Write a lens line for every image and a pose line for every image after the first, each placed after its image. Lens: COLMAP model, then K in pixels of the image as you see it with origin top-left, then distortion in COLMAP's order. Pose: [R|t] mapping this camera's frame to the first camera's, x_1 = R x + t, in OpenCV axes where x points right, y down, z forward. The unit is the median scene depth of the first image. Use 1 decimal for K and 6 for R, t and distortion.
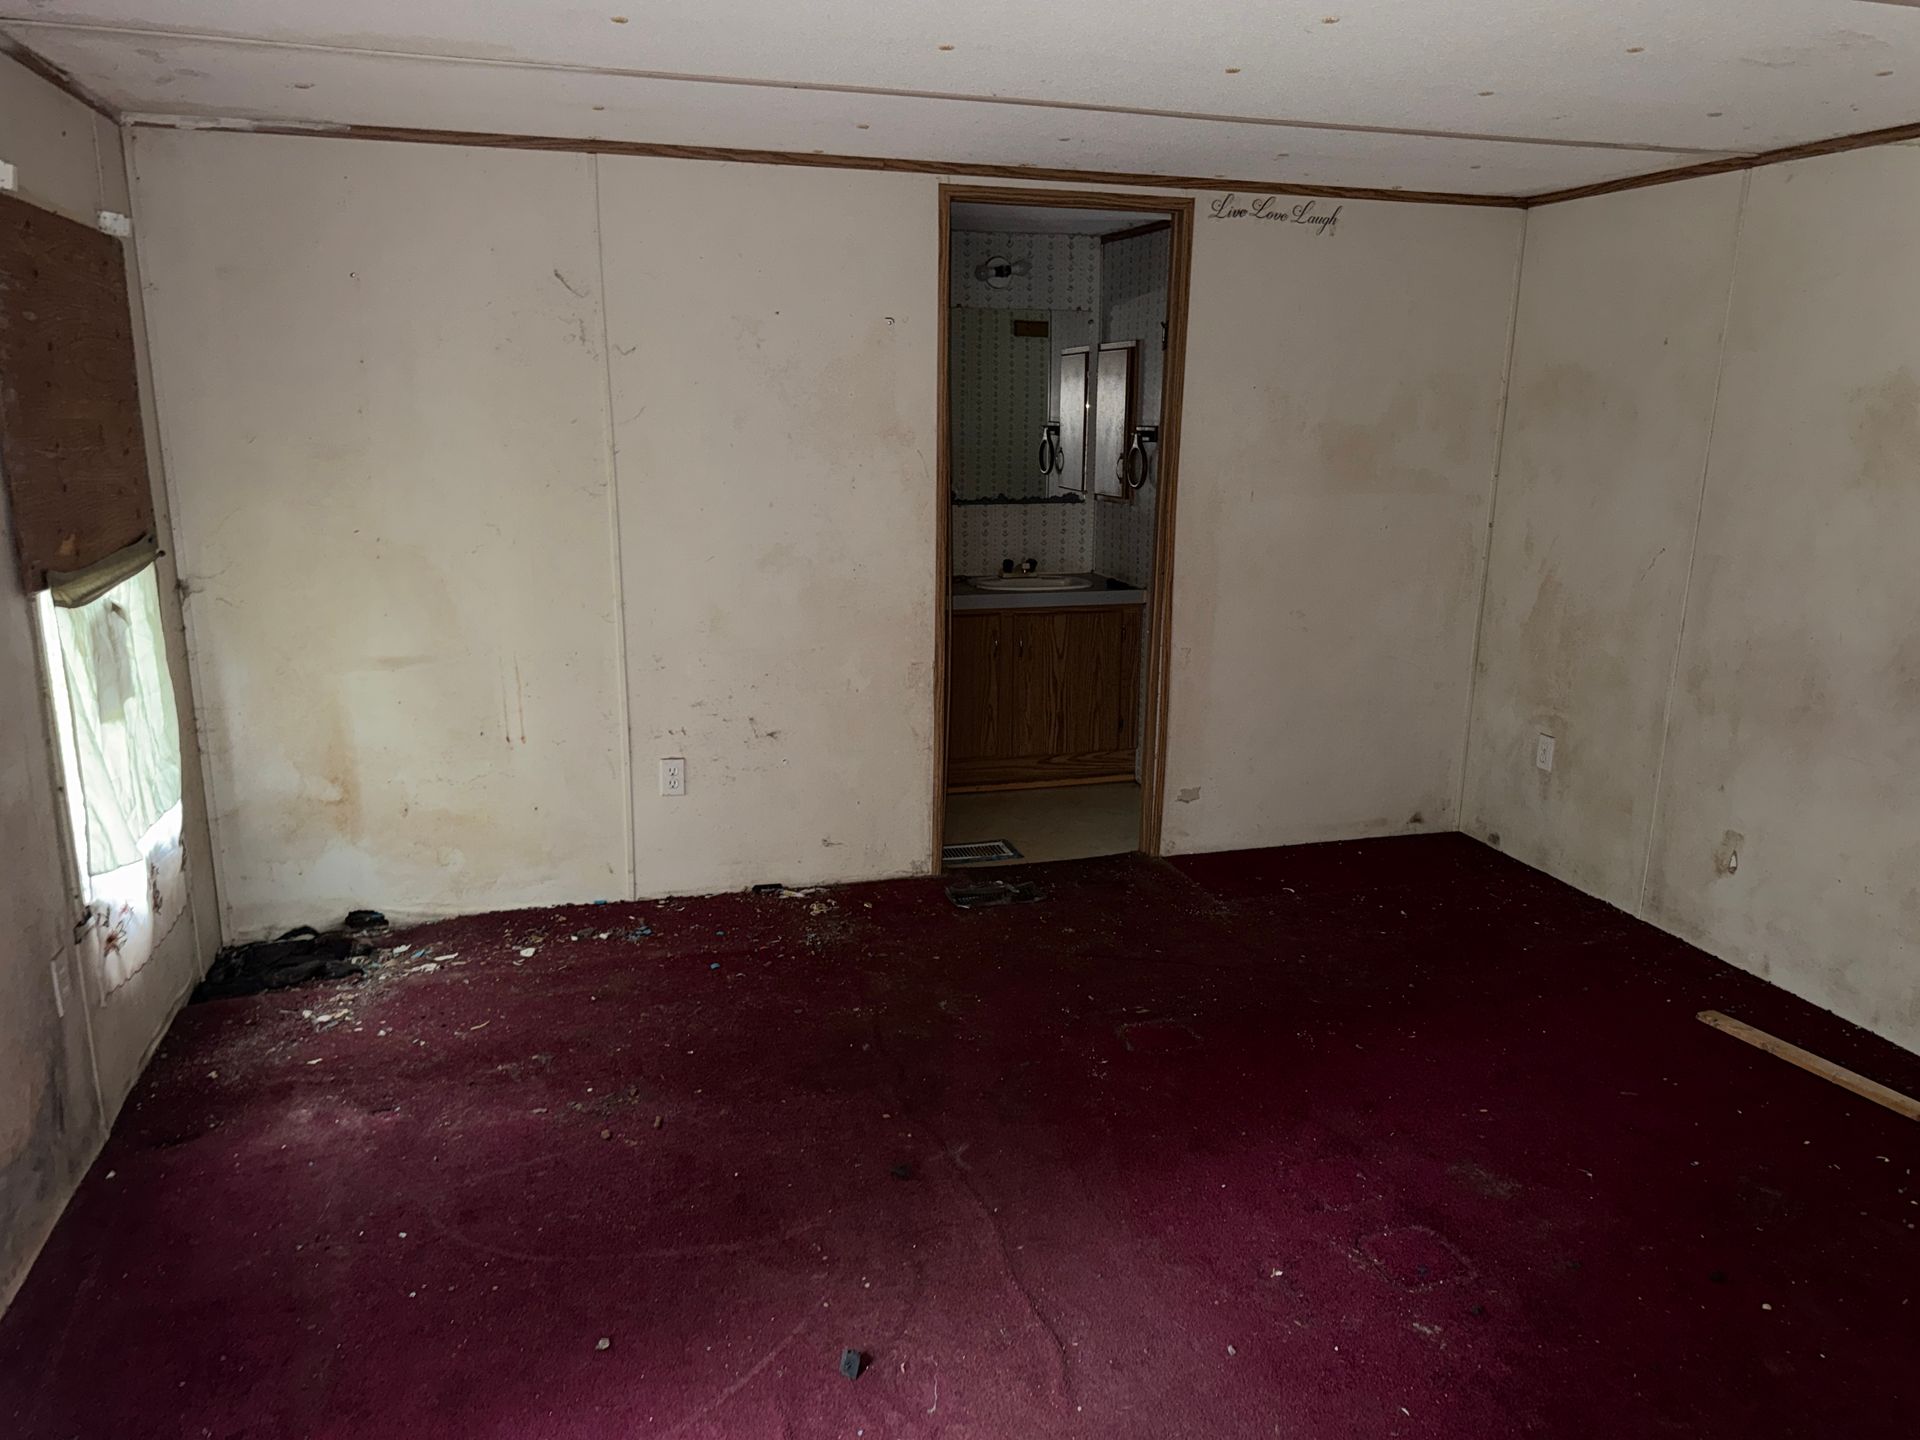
lens RADIAL K [[1375.8, 0, 976.4], [0, 1375.8, 727.4], [0, 0, 1]] dist [0.093366, -0.120875]
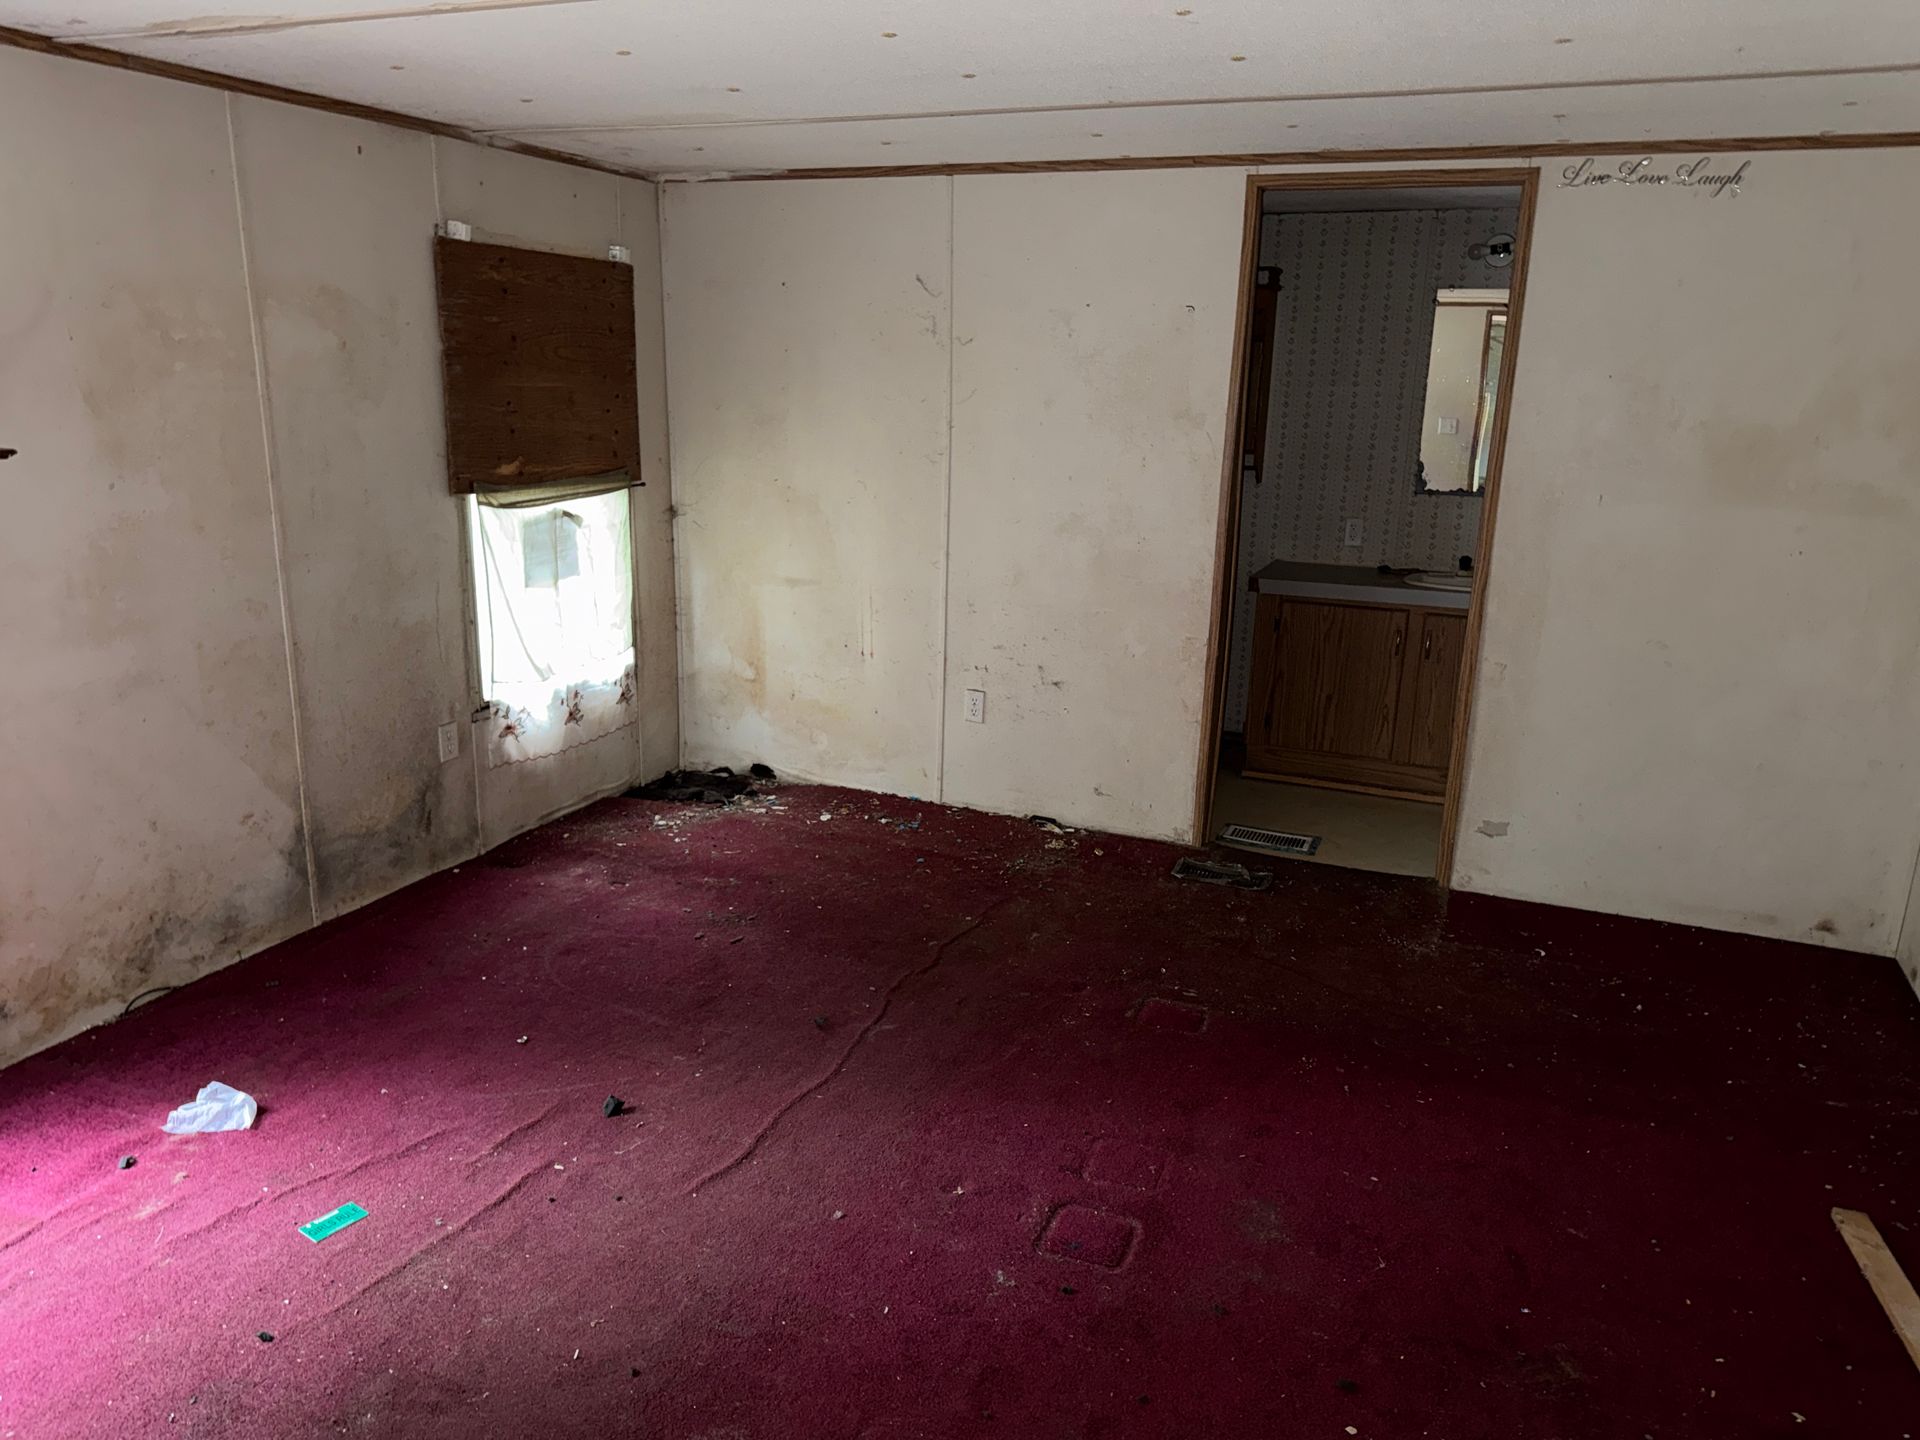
lens RADIAL K [[1375.8, 0, 976.4], [0, 1375.8, 727.4], [0, 0, 1]] dist [0.093366, -0.120875]
pose [[0.769595, 0.169543, -0.615613, 0.521049], [-0.163854, 0.984259, 0.066232, -0.024775], [0.617152, 0.049899, 0.785260, 0.088106]]
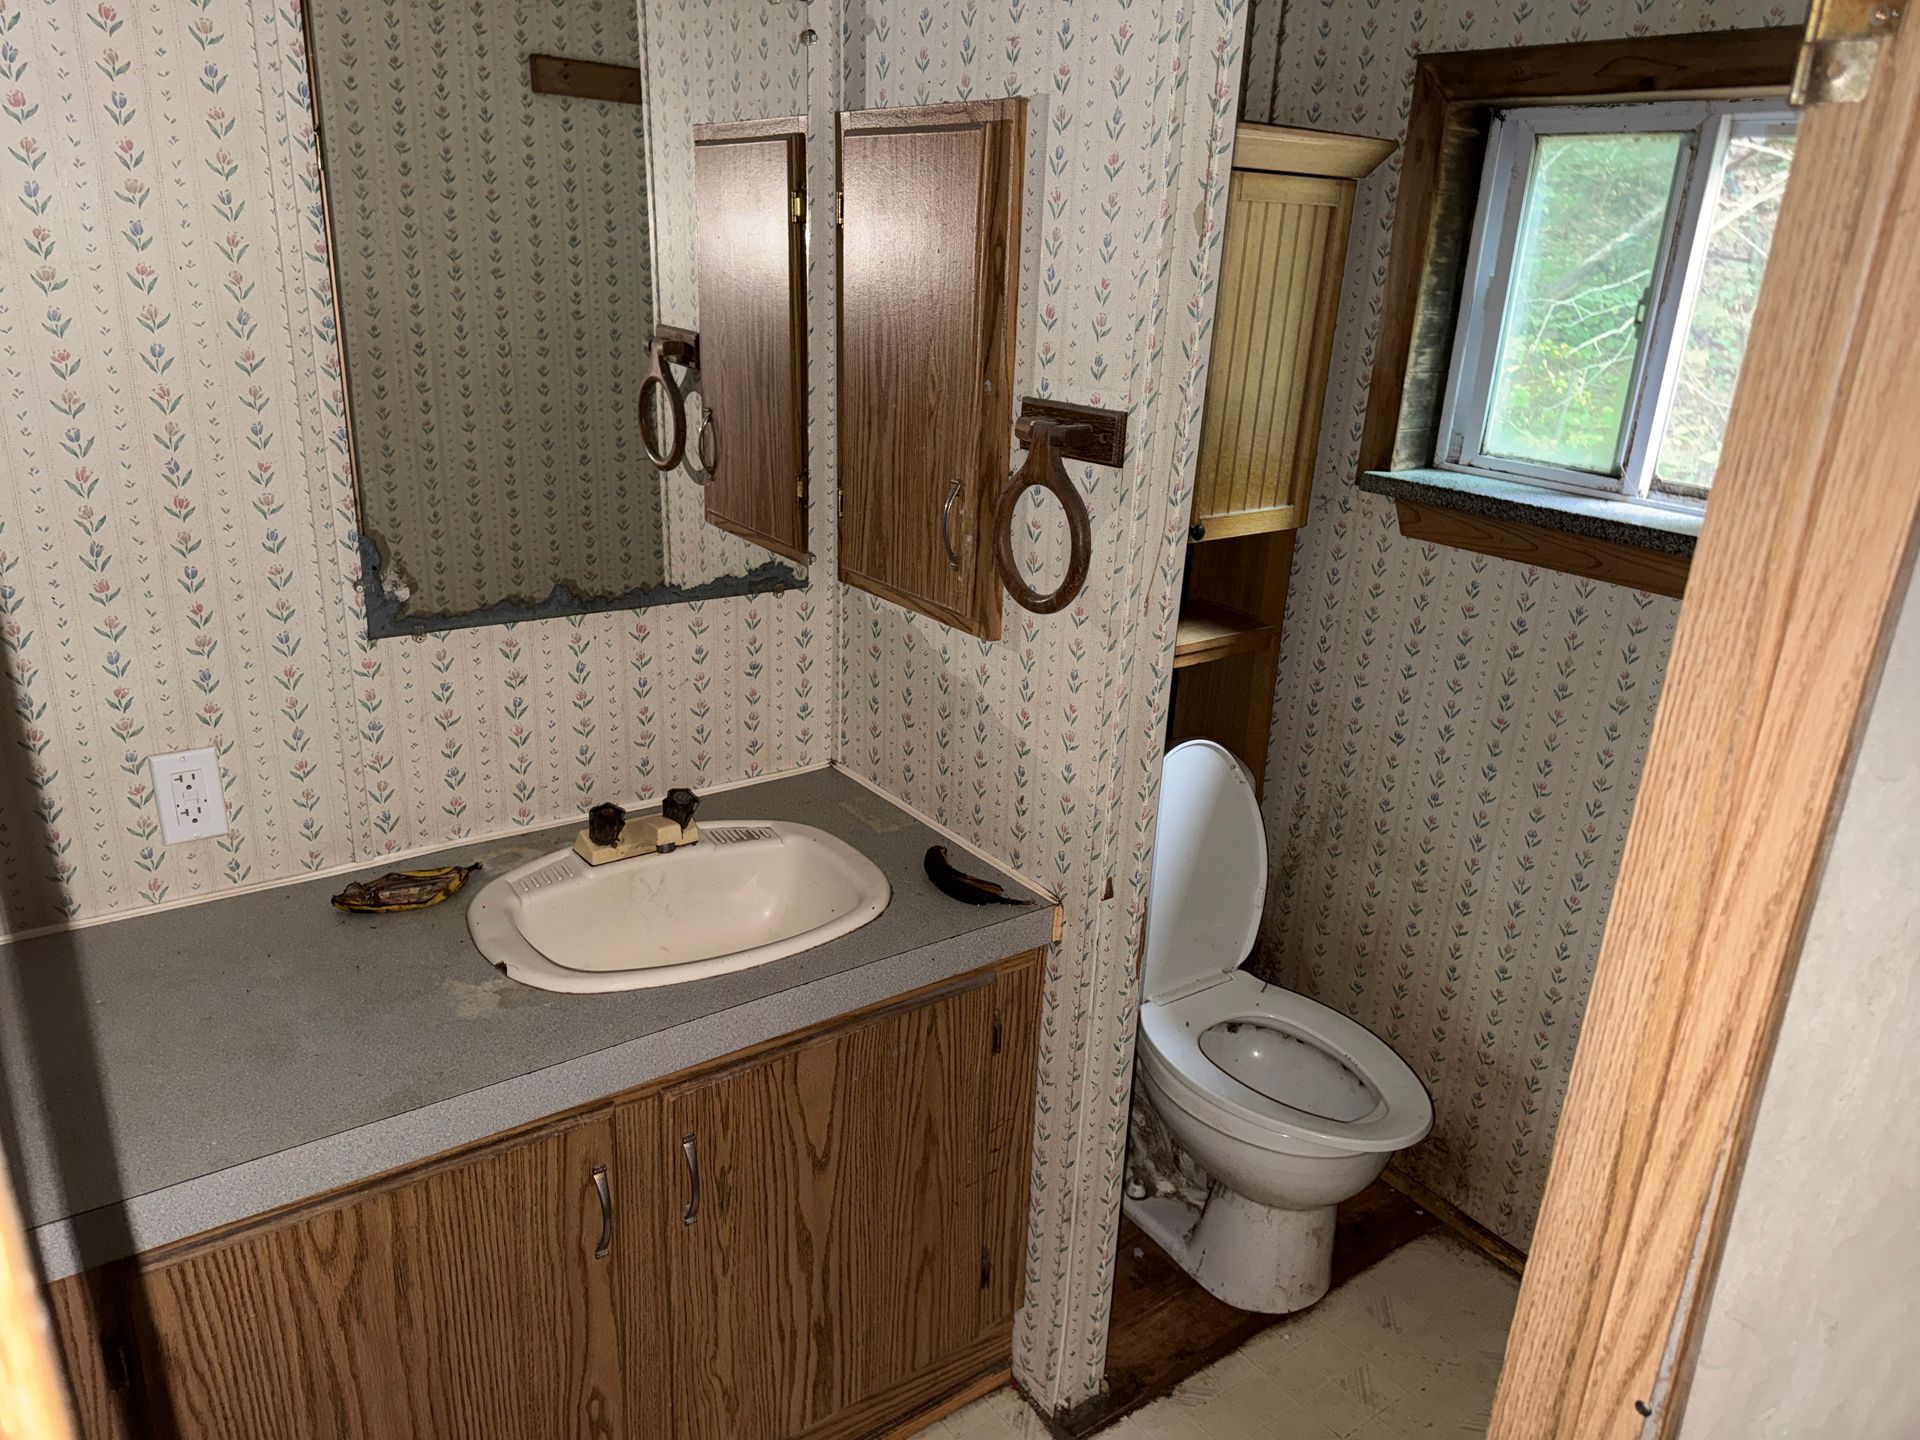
lens RADIAL K [[1375.8, 0, 976.4], [0, 1375.8, 727.4], [0, 0, 1]] dist [0.093366, -0.120875]
pose [[0.944783, -0.086621, 0.316041, 0.006629], [0.047042, 0.990293, 0.130793, -0.252106], [-0.324303, -0.108703, 0.939687, 0.958255]]
